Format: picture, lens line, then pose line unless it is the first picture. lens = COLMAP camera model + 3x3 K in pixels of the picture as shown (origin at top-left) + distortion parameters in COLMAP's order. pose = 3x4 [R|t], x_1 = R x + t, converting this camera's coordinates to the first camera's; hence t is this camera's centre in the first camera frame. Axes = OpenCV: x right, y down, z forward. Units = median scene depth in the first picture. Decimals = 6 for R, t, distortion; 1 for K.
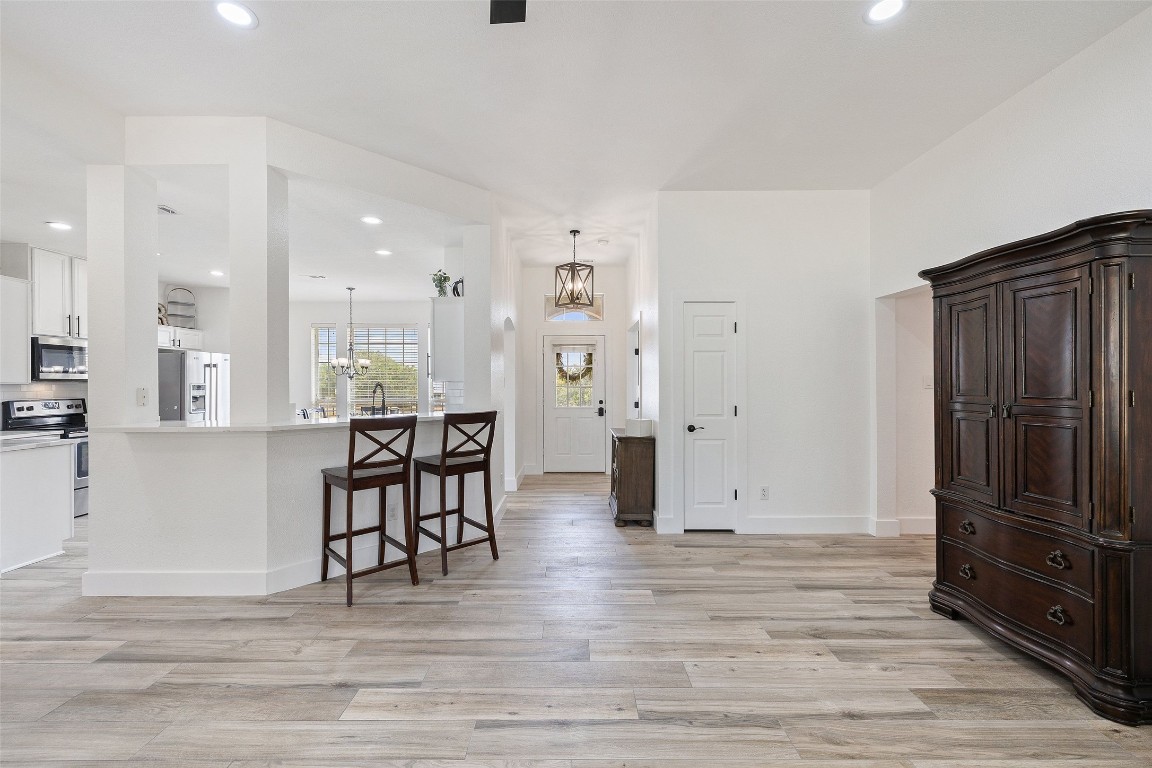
lens RADIAL K [[468.7, 0, 576.0], [0, 468.7, 384.0], [0, 0, 1]] dist [0.002418, 0.000627]
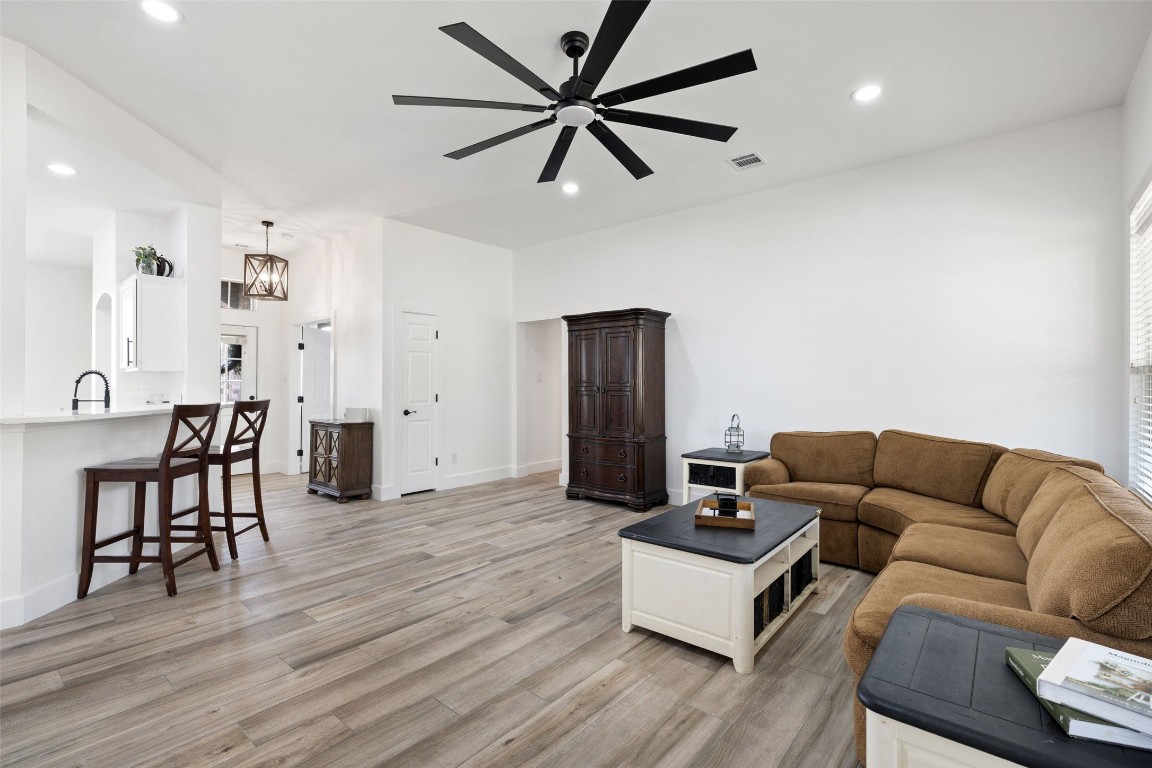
lens RADIAL K [[493.0, 0, 544.2], [0, 493.0, 382.5], [0, 0, 1]] dist [-0.000039, -0.000001]
pose [[0.691802, 0.004937, 0.722070, -0.661775], [-0.002604, 0.999987, -0.004343, 0.027337], [-0.722083, 0.001124, 0.691806, -0.261678]]
